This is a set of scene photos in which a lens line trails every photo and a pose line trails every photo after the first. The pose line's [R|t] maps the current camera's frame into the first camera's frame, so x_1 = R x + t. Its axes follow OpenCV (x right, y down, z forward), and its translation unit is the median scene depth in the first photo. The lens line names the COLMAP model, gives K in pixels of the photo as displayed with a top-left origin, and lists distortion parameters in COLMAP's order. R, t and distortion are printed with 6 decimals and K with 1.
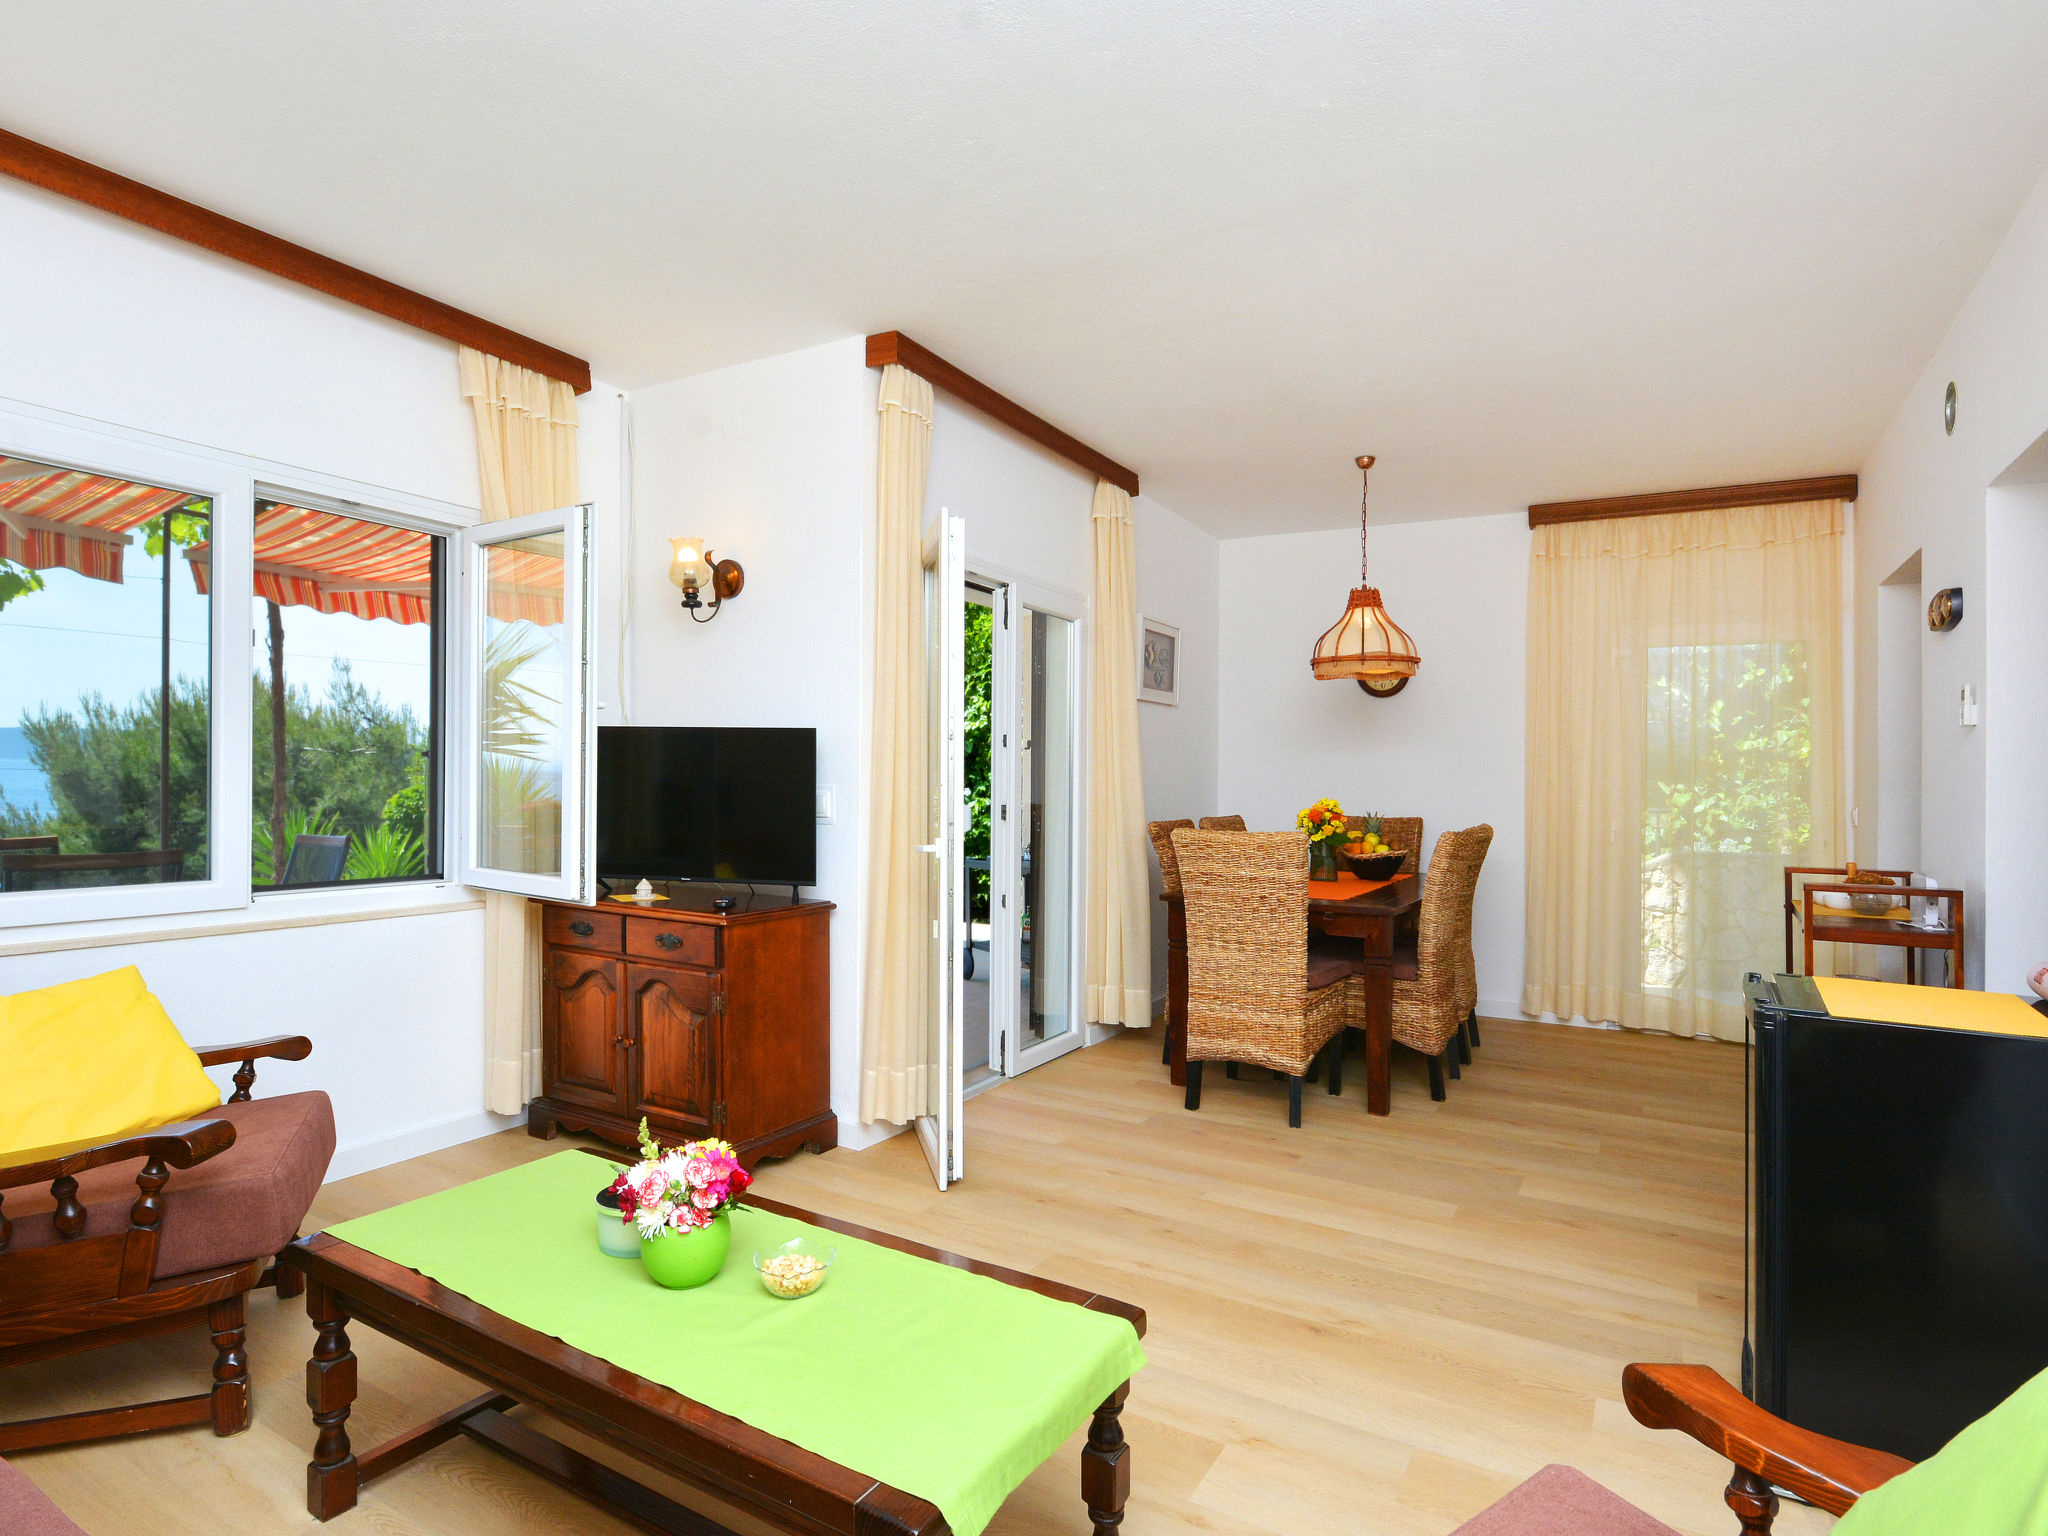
lens RADIAL K [[1067.4, 0, 1024.0], [0, 1067.4, 768.0], [0, 0, 1]] dist [0.004469, 0.002191]
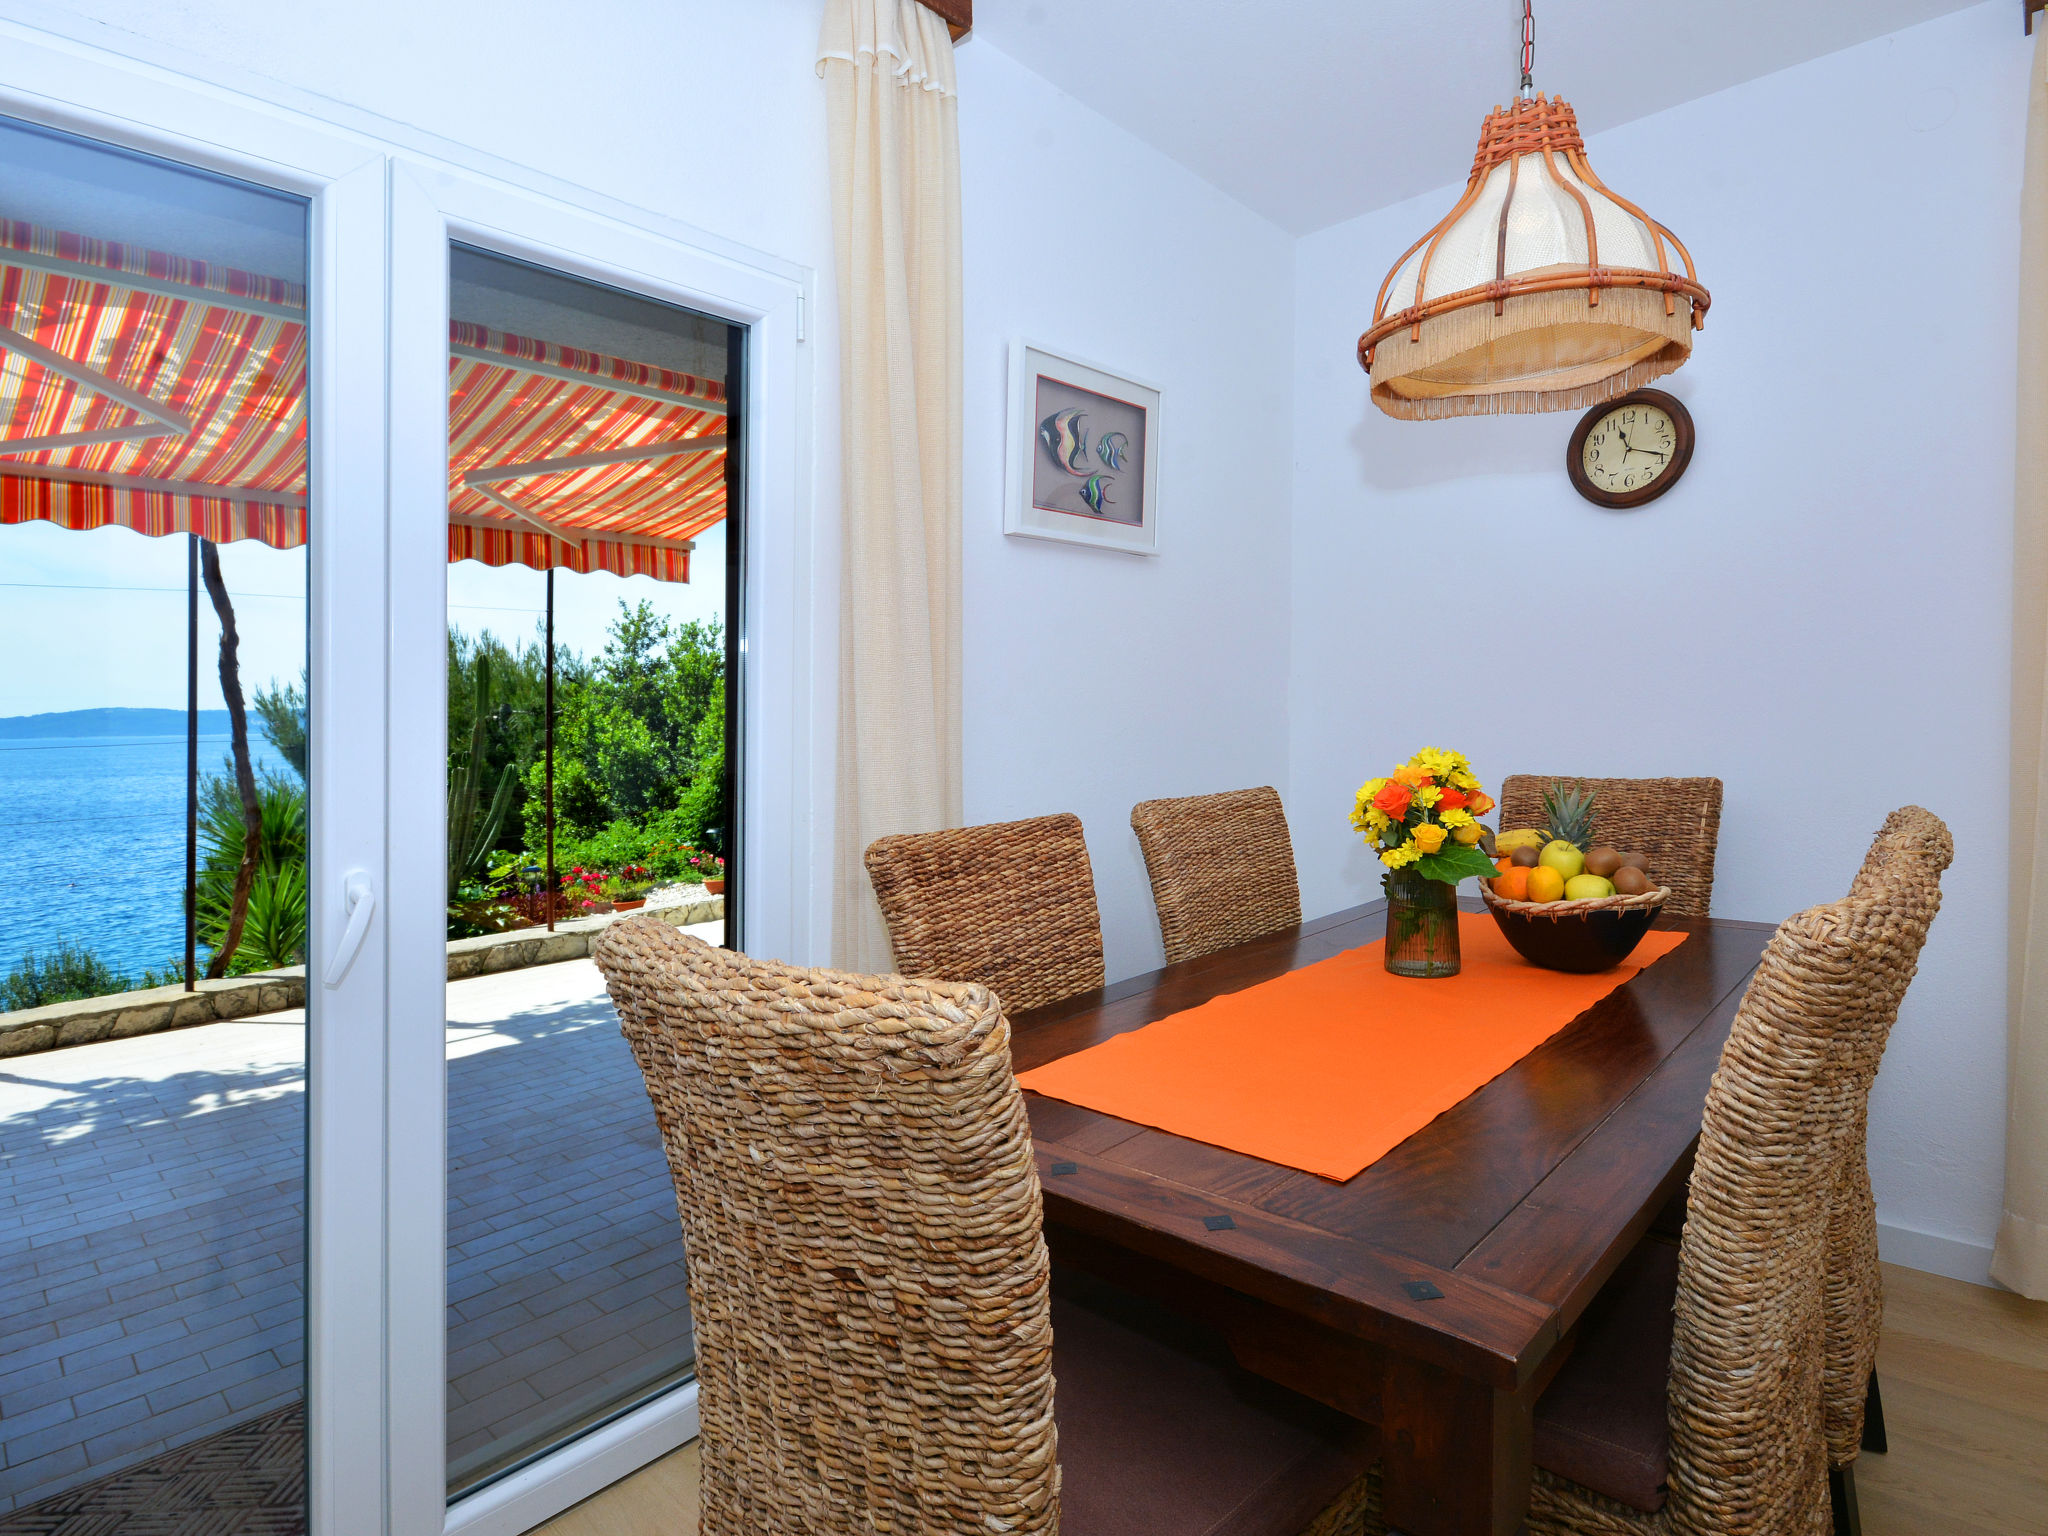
lens RADIAL K [[1137.6, 0, 1026.9], [0, 1137.6, 807.0], [0, 0, 1]] dist [0.001253, 0.000122]
pose [[0.979734, -0.026062, -0.198599, 0.225979], [0.045078, 0.994753, 0.091842, 0.005667], [0.195164, -0.098933, 0.975768, 0.590437]]
